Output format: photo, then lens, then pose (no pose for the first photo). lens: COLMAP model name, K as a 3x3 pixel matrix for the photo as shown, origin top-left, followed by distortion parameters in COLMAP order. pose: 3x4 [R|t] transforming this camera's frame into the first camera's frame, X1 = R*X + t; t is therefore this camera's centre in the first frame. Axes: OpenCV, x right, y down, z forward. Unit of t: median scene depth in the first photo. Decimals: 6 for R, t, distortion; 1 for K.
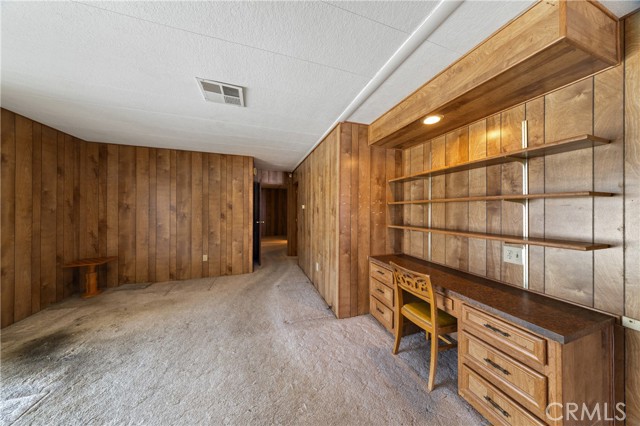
lens RADIAL K [[189.0, 0, 324.7], [0, 189.0, 208.7], [0, 0, 1]] dist [-0.002372, -0.000340]
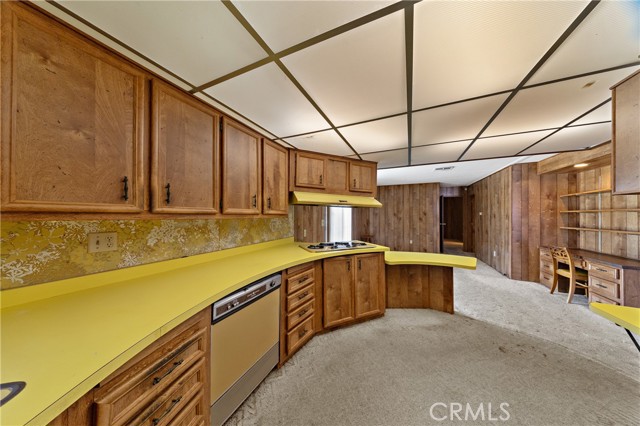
lens RADIAL K [[189.0, 0, 319.9], [0, 189.0, 211.5], [0, 0, 1]] dist [-0.002372, -0.000340]
pose [[0.701814, -0.009174, -0.712301, 0.071632], [-0.002207, 0.999884, -0.015052, -0.005091], [0.712357, 0.012136, 0.701712, -1.336370]]
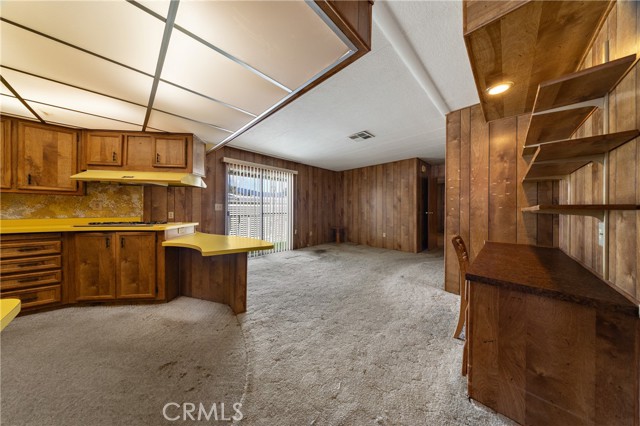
lens RADIAL K [[189.0, 0, 318.8], [0, 189.0, 209.7], [0, 0, 1]] dist [-0.002372, -0.000340]
pose [[0.433981, -0.002990, -0.900917, 0.700271], [0.004257, 0.999990, -0.001268, 0.091334], [0.900912, -0.003285, 0.433989, -0.148124]]
